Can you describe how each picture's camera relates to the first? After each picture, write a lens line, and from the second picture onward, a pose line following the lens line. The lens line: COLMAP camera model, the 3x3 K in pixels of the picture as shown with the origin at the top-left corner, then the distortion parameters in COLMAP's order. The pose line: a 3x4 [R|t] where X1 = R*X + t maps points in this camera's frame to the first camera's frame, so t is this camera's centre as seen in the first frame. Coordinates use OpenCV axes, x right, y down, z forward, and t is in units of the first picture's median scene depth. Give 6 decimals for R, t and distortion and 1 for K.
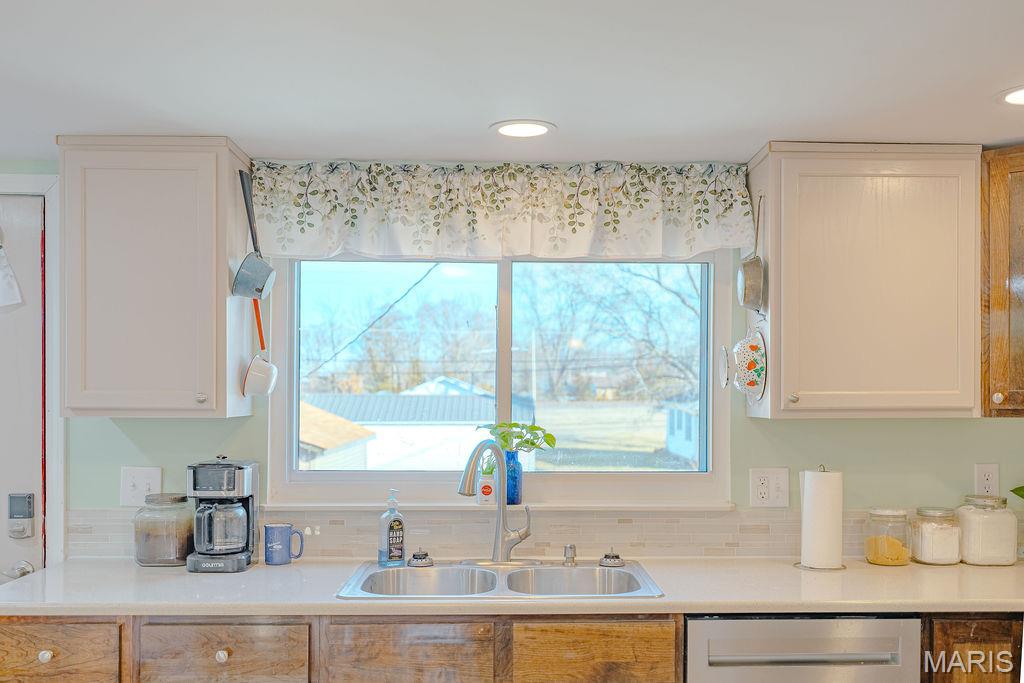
lens RADIAL K [[1030.5, 0, 558.4], [0, 1030.5, 405.0], [0, 0, 1]] dist [0.003706, 0.000000]
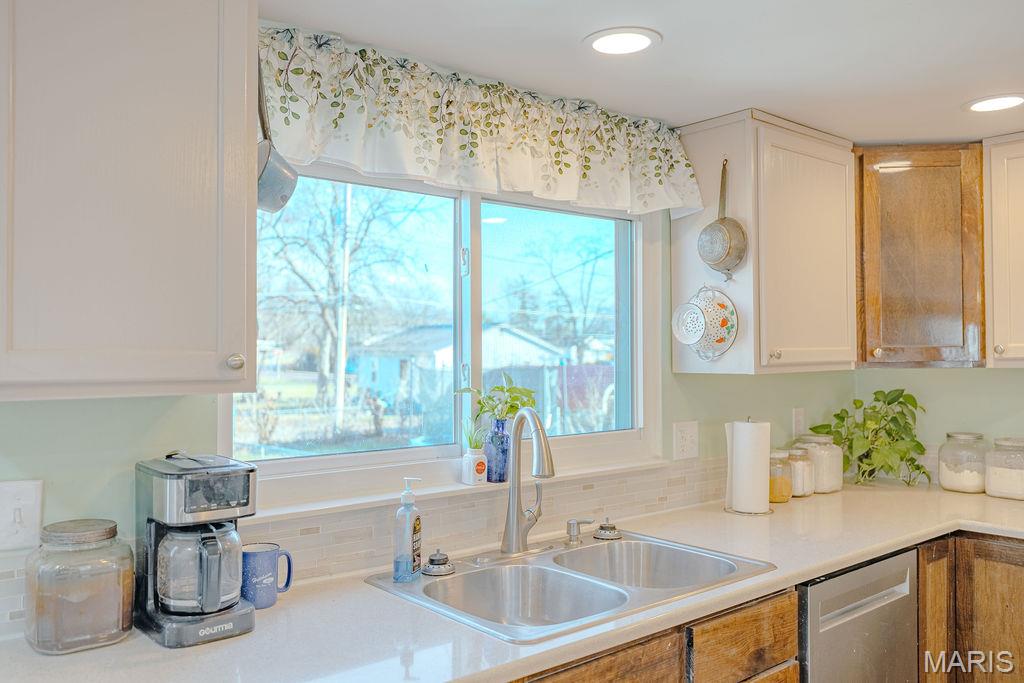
lens RADIAL K [[832.2, 0, 505.9], [0, 832.2, 339.6], [0, 0, 1]] dist [0.005740, 0.007664]
pose [[0.791675, 0.003185, 0.610934, -0.473477], [0.011109, 0.999746, -0.019607, -0.007516], [-0.610841, 0.022309, 0.791439, 0.459103]]
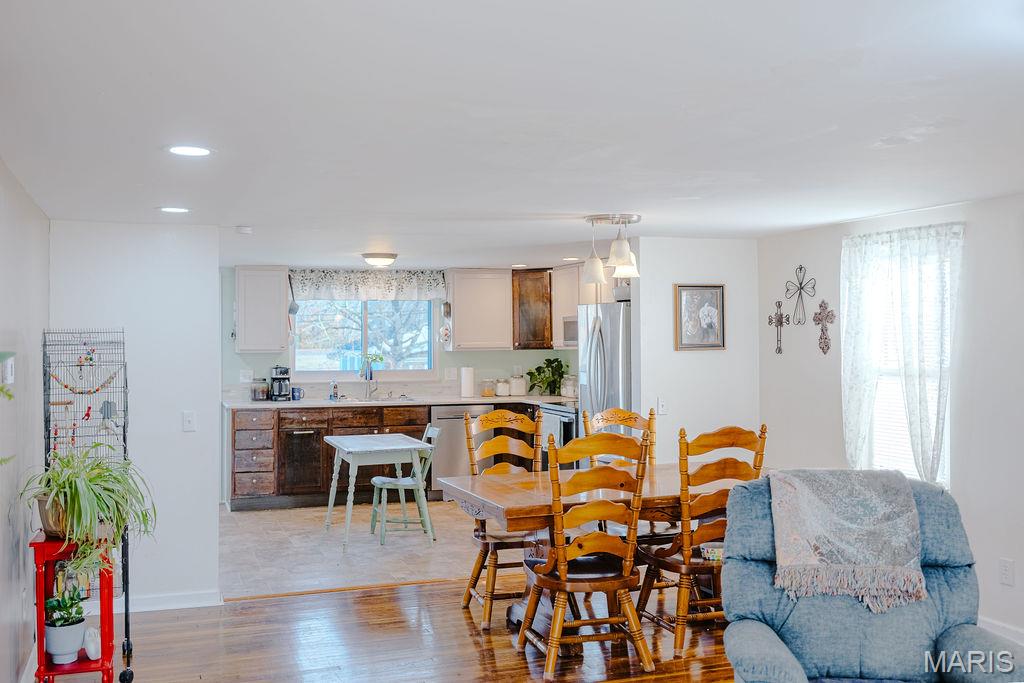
lens RADIAL K [[1029.3, 0, 495.5], [0, 1029.3, 334.8], [0, 0, 1]] dist [-0.003527, 0.000000]
pose [[0.963649, -0.006167, 0.267102, -0.512990], [0.010389, 0.999842, -0.014399, 0.009724], [-0.266971, 0.016651, 0.963561, -2.103714]]
